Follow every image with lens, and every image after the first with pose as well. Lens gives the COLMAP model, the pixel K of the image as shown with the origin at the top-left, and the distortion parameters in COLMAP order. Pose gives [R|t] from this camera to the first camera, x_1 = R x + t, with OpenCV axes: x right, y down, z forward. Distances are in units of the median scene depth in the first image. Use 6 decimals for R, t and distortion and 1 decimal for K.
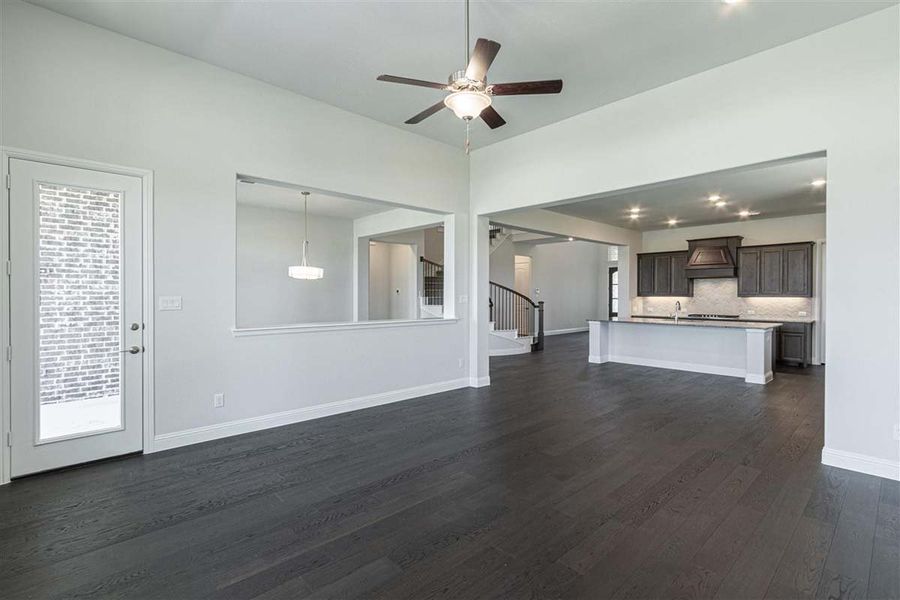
lens RADIAL K [[431.3, 0, 452.0], [0, 431.3, 301.6], [0, 0, 1]] dist [0.003021, -0.000083]
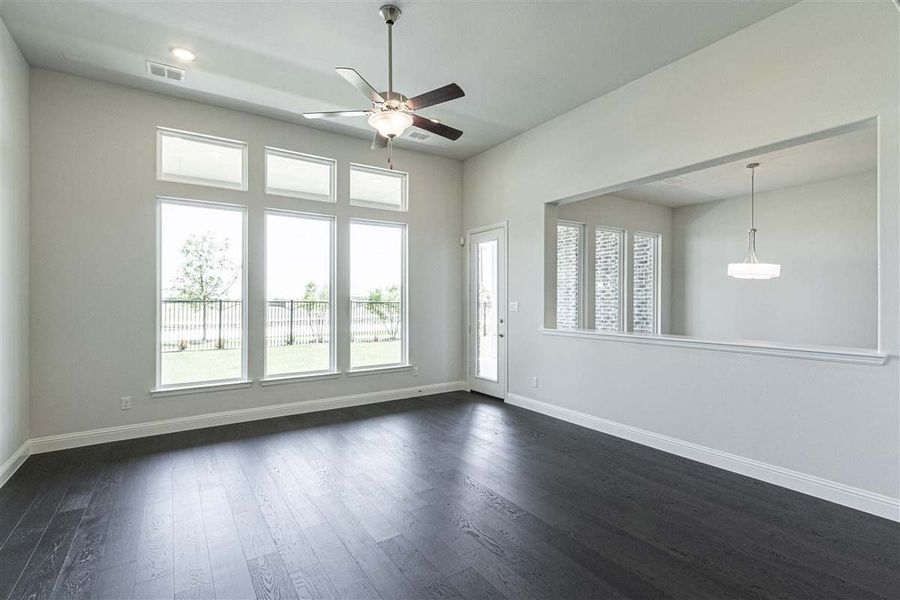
lens RADIAL K [[431.3, 0, 468.2], [0, 431.3, 296.3], [0, 0, 1]] dist [0.003021, -0.000083]
pose [[-0.147916, -0.009570, -0.988954, 0.533611], [-0.012669, 0.999889, -0.007781, -0.011586], [0.988919, 0.011378, -0.148021, 0.682121]]
